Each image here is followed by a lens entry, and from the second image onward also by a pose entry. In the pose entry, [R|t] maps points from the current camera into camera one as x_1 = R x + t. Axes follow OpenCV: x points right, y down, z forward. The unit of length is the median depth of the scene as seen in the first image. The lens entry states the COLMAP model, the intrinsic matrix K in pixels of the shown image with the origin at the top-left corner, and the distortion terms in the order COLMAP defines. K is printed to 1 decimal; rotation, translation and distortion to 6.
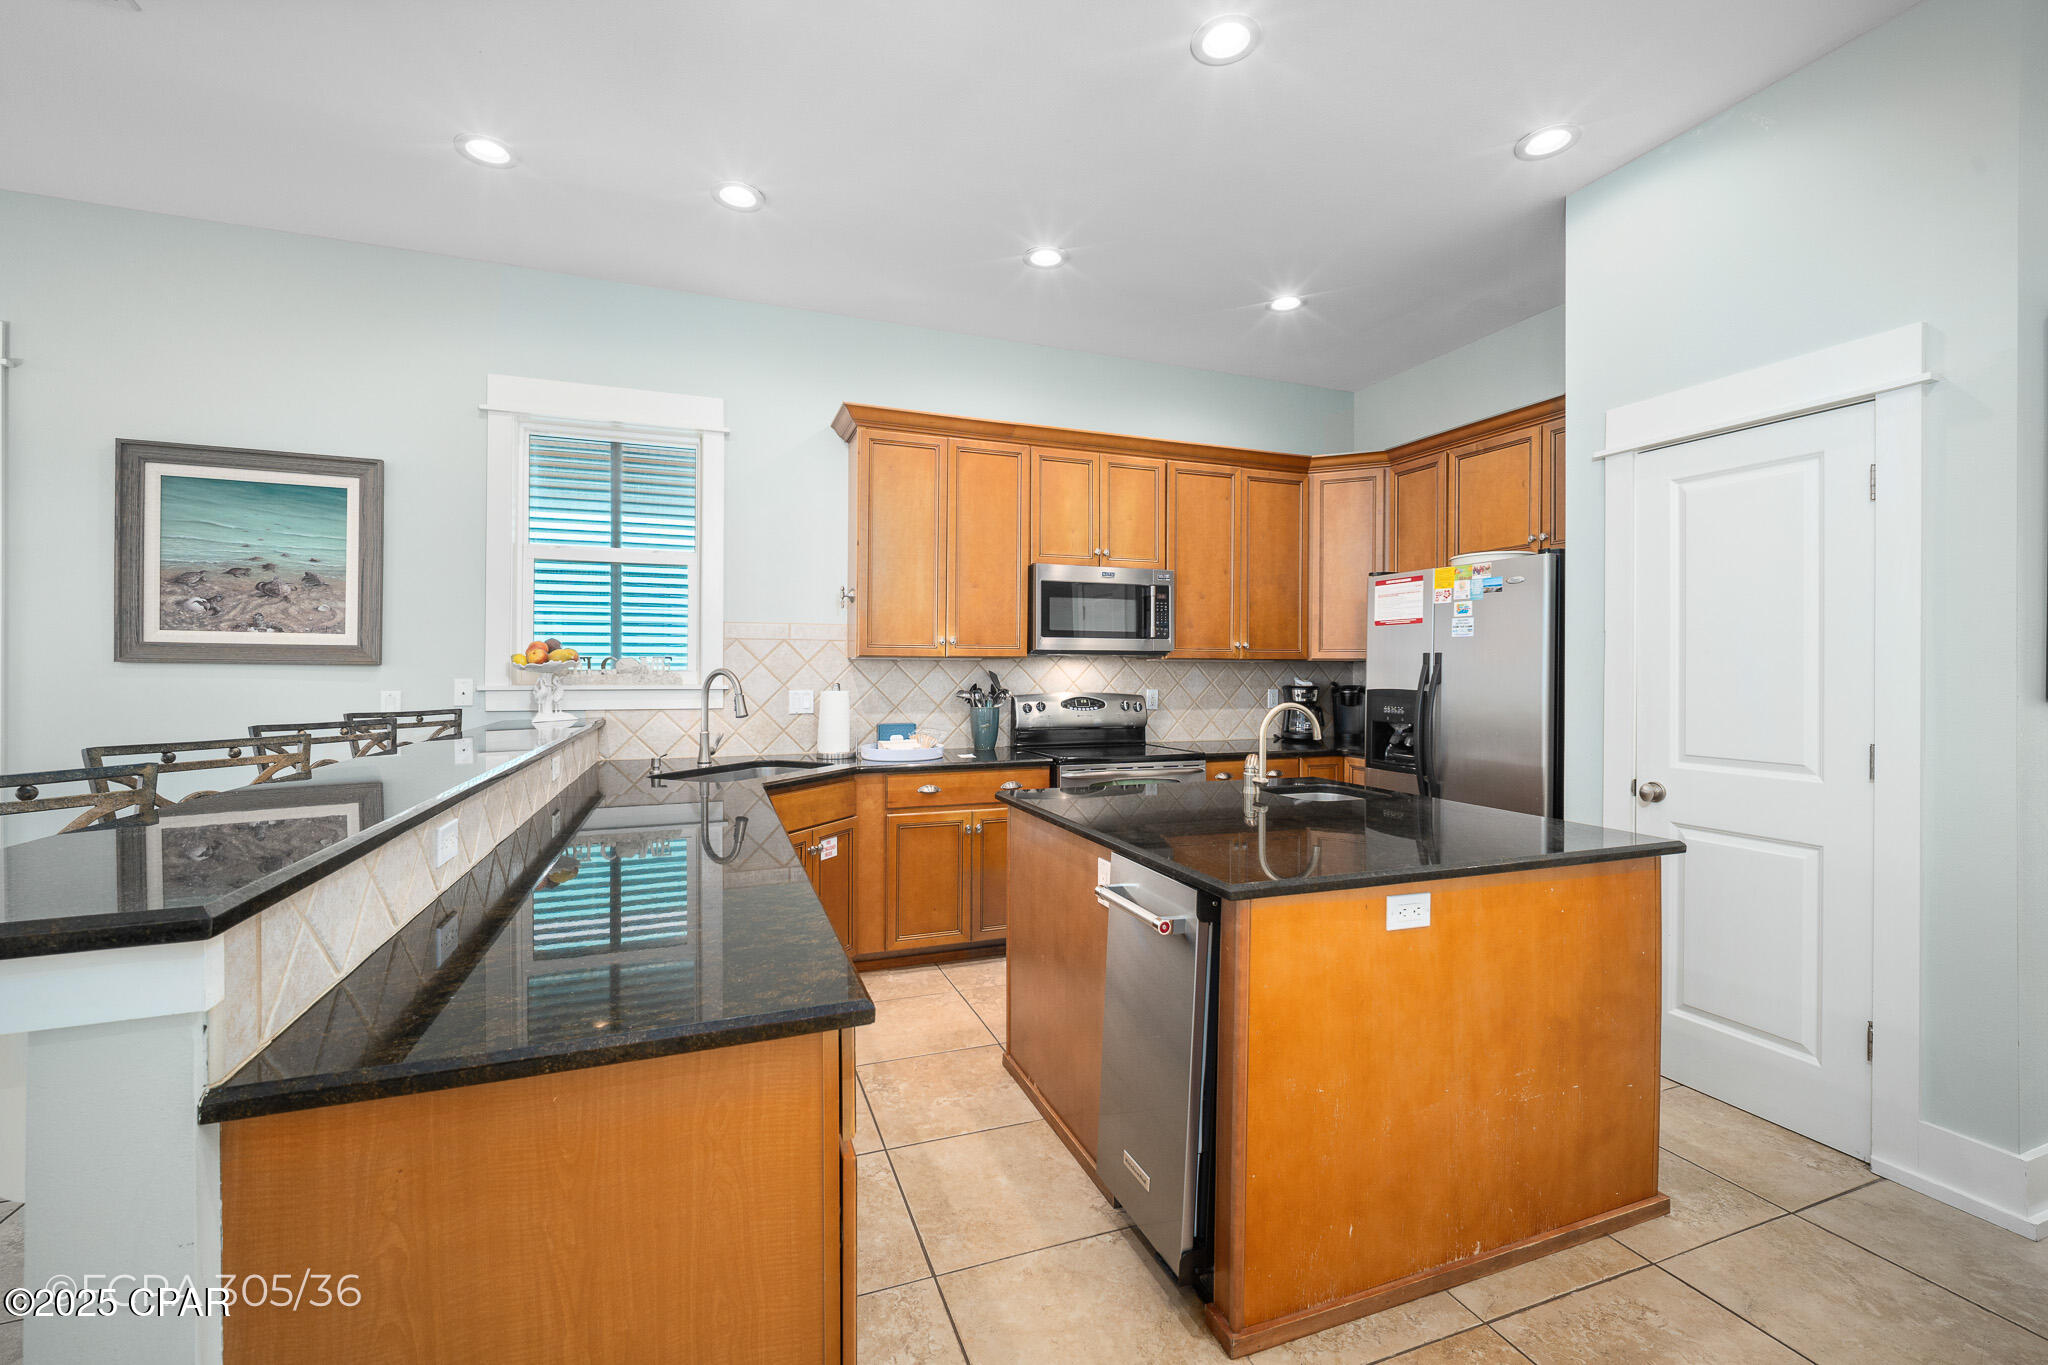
lens RADIAL K [[854.3, 0, 1007.5], [0, 854.3, 664.4], [0, 0, 1]] dist [-0.003166, 0.000484]
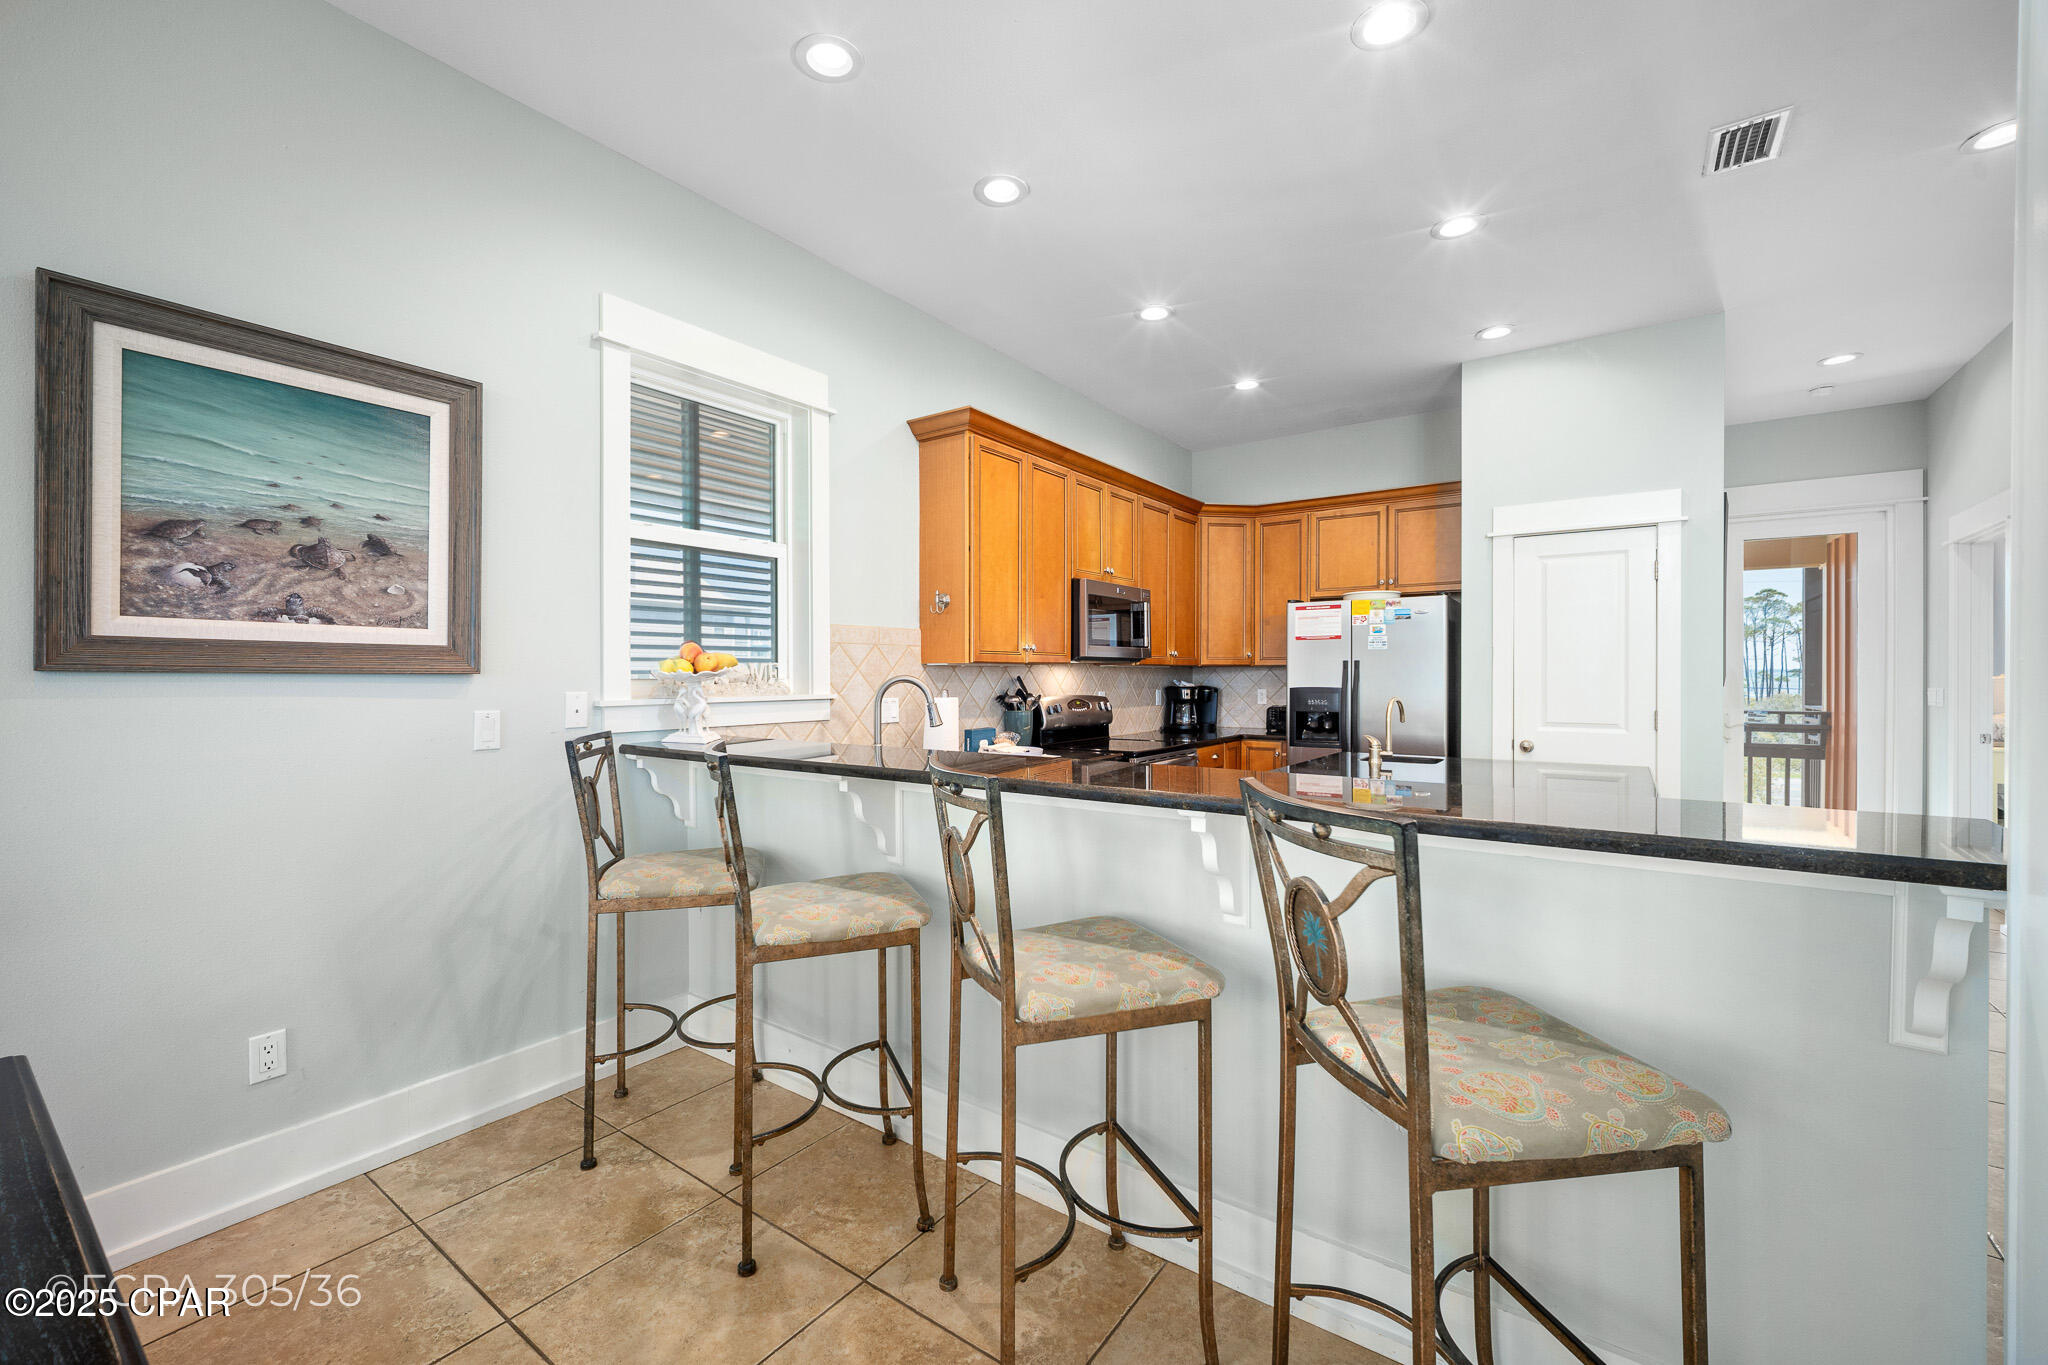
lens RADIAL K [[854.3, 0, 1025.8], [0, 854.3, 678.6], [0, 0, 1]] dist [-0.003166, 0.000484]
pose [[0.822036, -0.009236, 0.569361, -0.779143], [0.003597, 0.999933, 0.011027, -0.001577], [-0.569424, -0.007016, 0.822014, 0.163867]]
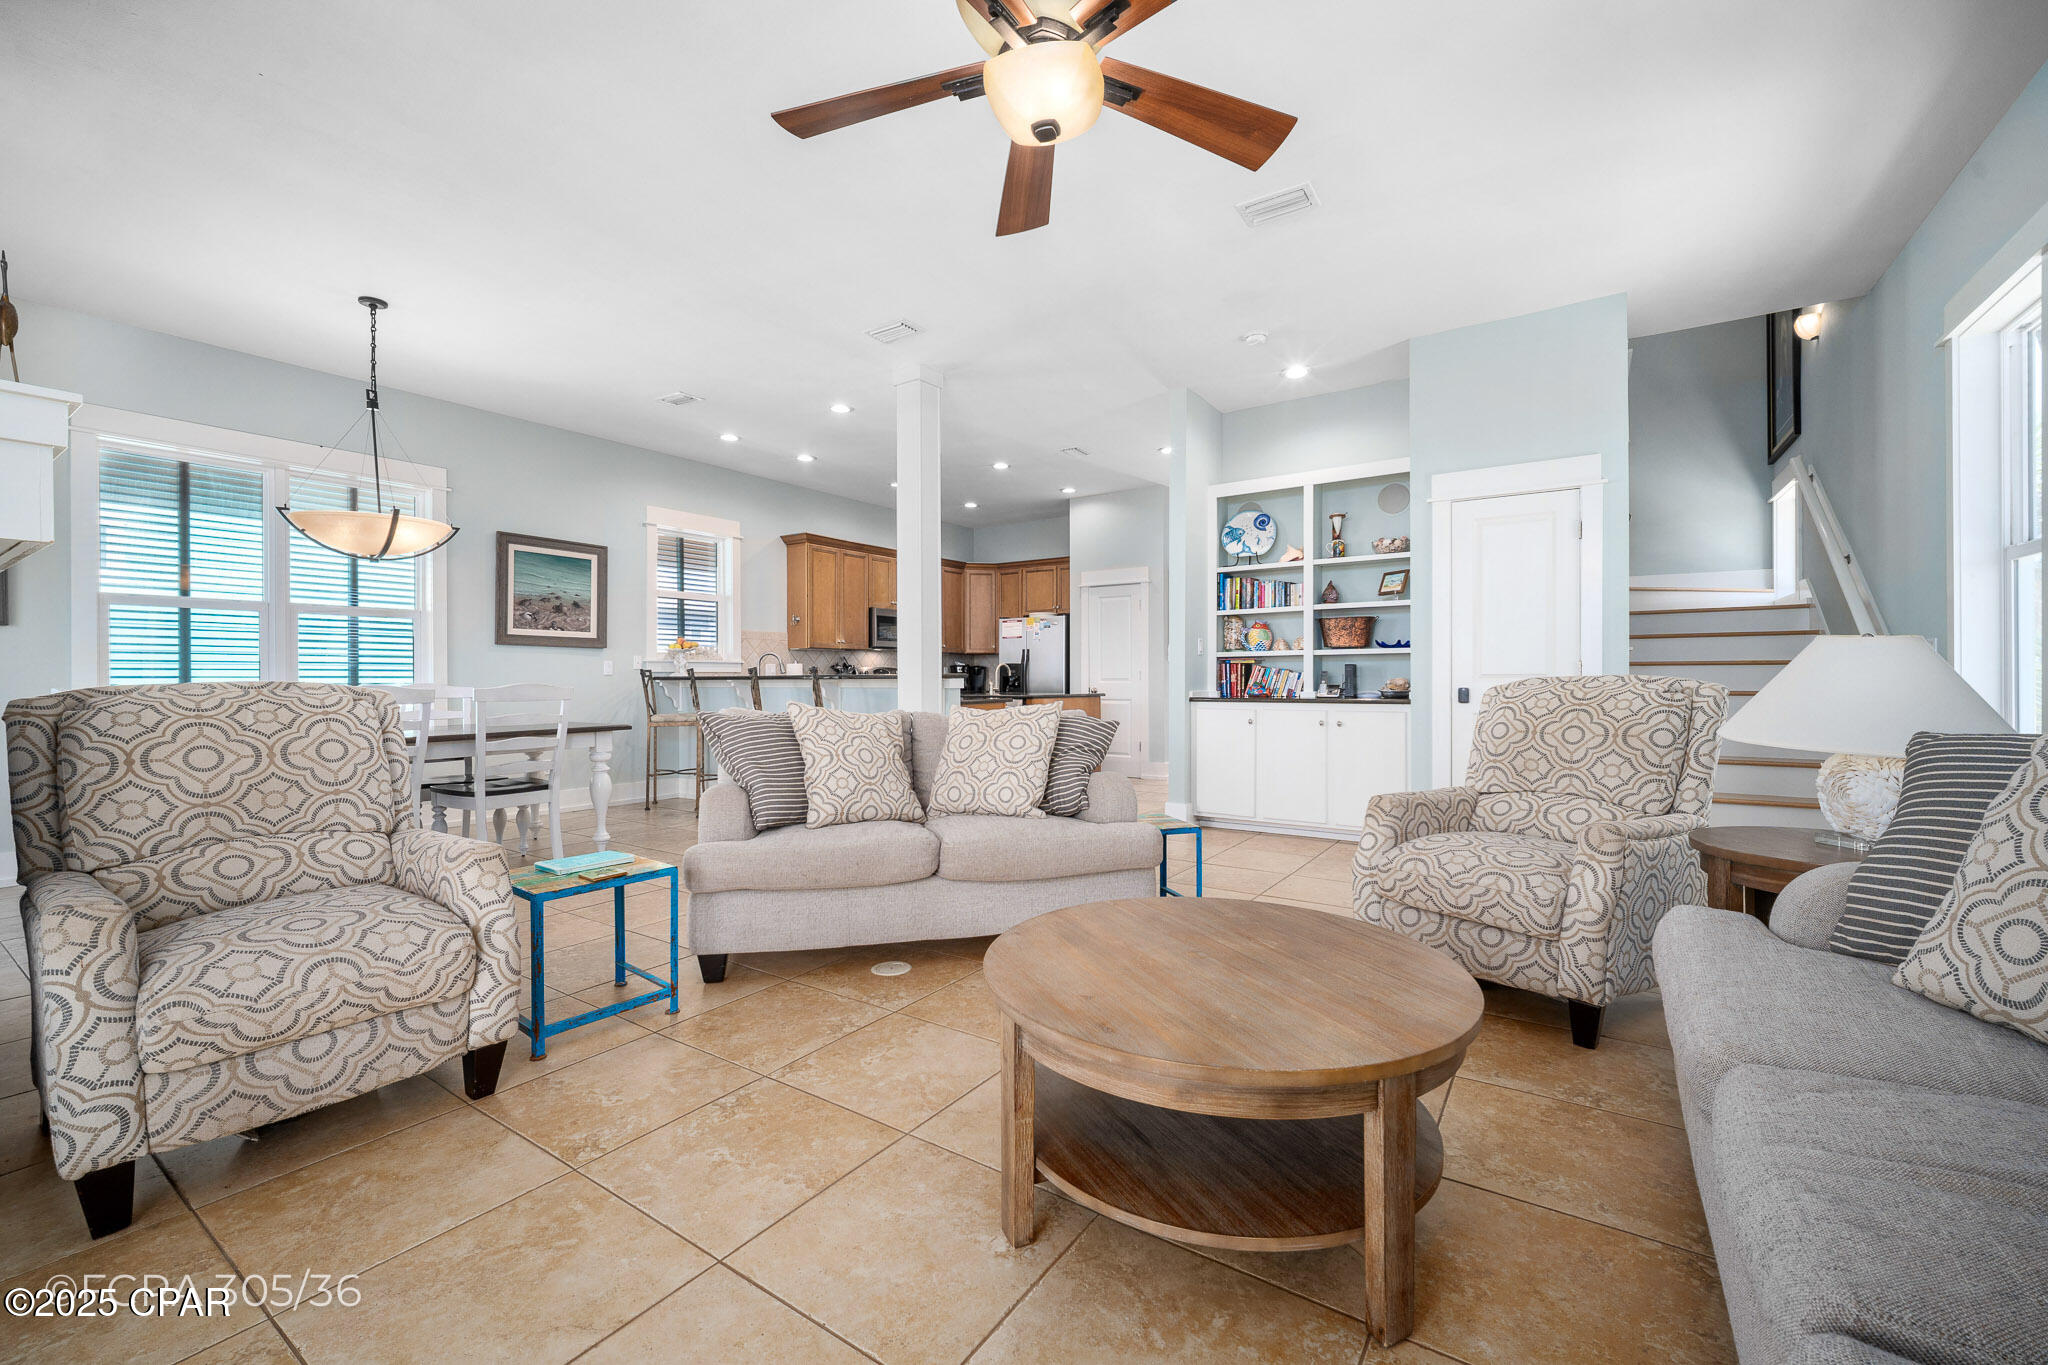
lens RADIAL K [[854.3, 0, 1027.6], [0, 854.3, 687.1], [0, 0, 1]] dist [-0.003166, 0.000484]
pose [[0.810350, -0.011966, 0.585824, -1.132336], [0.003043, 0.999864, 0.016214, 0.064464], [-0.585938, -0.011356, 0.810276, -1.245481]]
